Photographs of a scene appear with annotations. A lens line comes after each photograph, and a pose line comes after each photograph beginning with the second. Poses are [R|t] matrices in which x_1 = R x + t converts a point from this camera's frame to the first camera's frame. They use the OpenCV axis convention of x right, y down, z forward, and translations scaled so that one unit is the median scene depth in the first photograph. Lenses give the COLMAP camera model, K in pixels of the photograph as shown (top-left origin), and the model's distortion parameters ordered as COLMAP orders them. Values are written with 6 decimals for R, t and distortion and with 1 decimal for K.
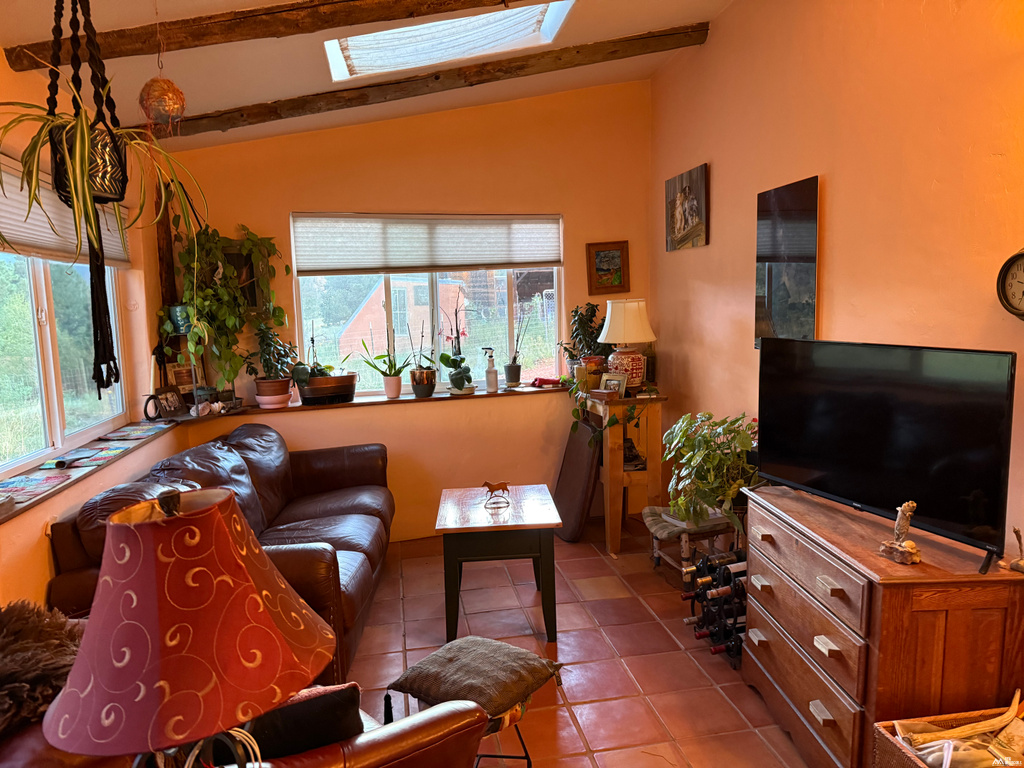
lens RADIAL K [[713.0, 0, 521.8], [0, 713.0, 392.8], [0, 0, 1]] dist [0.053298, -0.075925]
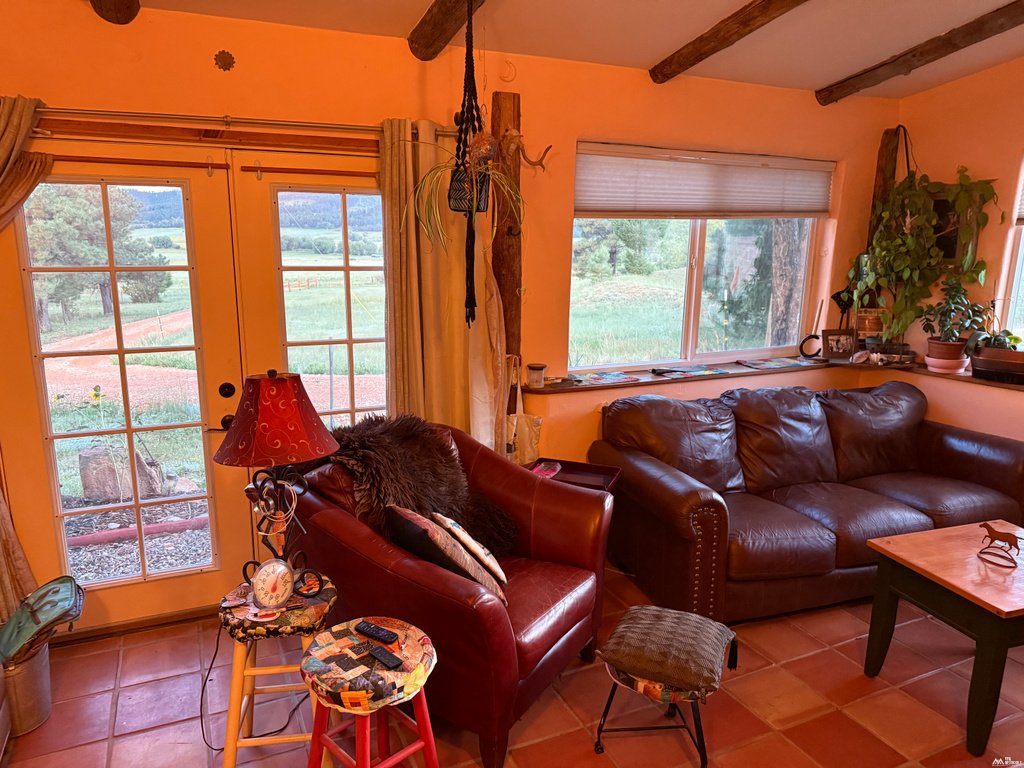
lens RADIAL K [[713.0, 0, 503.7], [0, 713.0, 391.3], [0, 0, 1]] dist [0.053298, -0.075925]
pose [[0.237697, 0.246172, -0.939627, 0.370850], [-0.131650, 0.966591, 0.219933, -0.079931], [0.962376, 0.071424, 0.262165, 0.220470]]
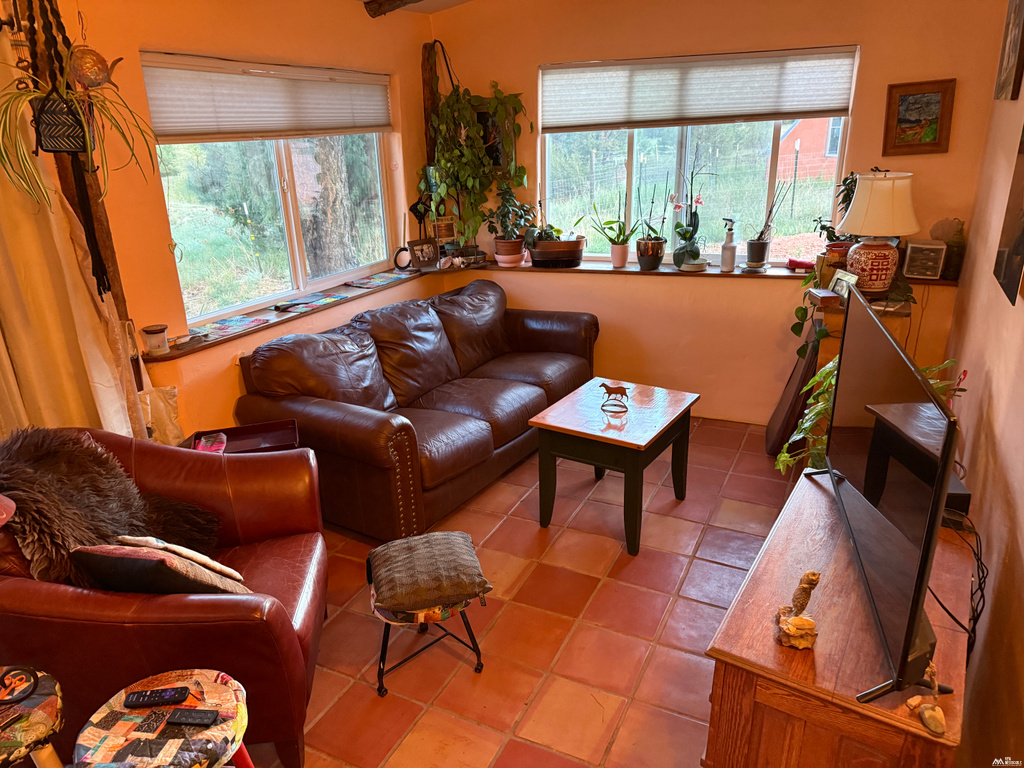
lens RADIAL K [[713.0, 0, 515.2], [0, 713.0, 397.2], [0, 0, 1]] dist [0.053298, -0.075925]
pose [[0.801504, 0.216669, -0.557356, 0.289279], [-0.065332, 0.958199, 0.278544, -0.085641], [0.594410, -0.186841, 0.782156, 0.127145]]
